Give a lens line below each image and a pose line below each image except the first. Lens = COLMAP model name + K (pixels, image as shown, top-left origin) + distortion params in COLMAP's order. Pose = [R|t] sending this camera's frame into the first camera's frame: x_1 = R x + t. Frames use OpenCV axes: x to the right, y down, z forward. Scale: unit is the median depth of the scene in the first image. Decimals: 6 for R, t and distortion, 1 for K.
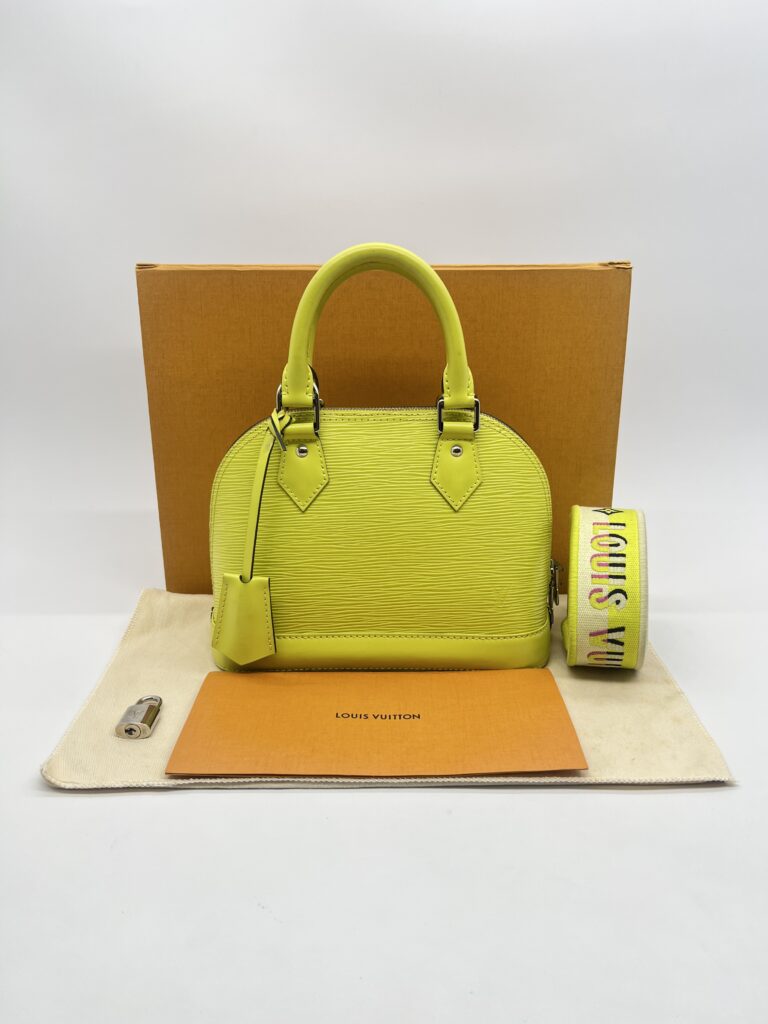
lens RADIAL K [[773.2, 0, 386.1], [0, 773.2, 511.9], [0, 0, 1]] dist [-0.001342, -0.000611]
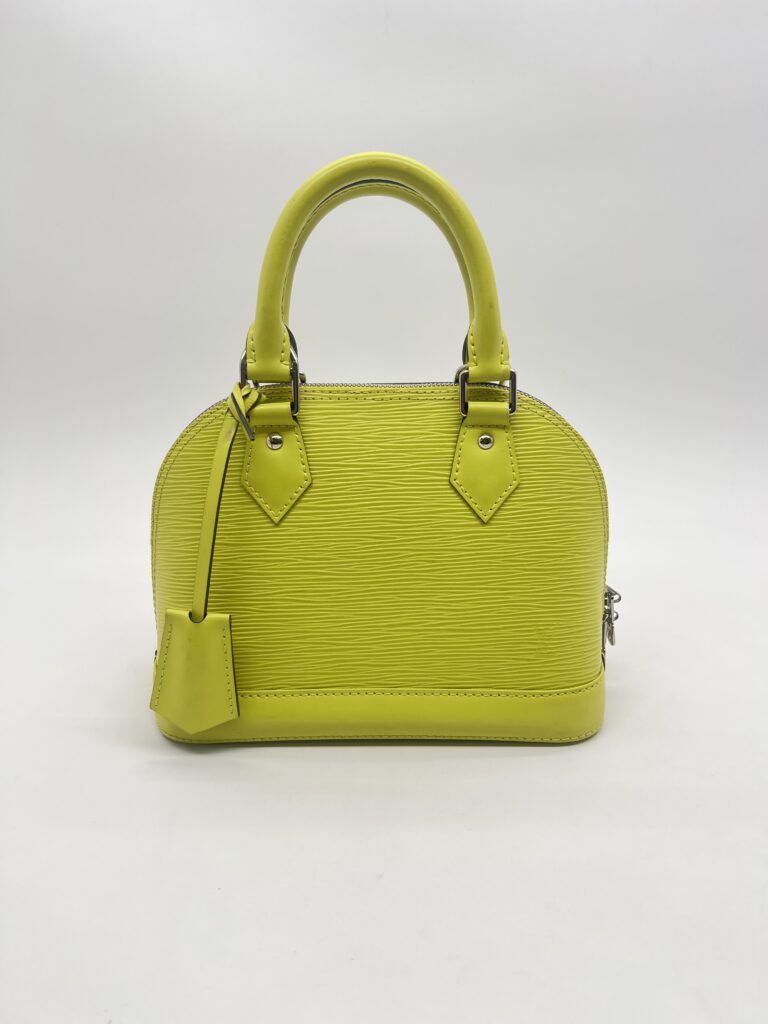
lens RADIAL K [[773.2, 0, 383.5], [0, 773.2, 507.9], [0, 0, 1]] dist [-0.001342, -0.000611]
pose [[0.999786, -0.000865, 0.020665, -0.021126], [0.001136, 0.999913, -0.013105, -0.005760], [-0.020652, 0.013126, 0.999701, 0.265606]]
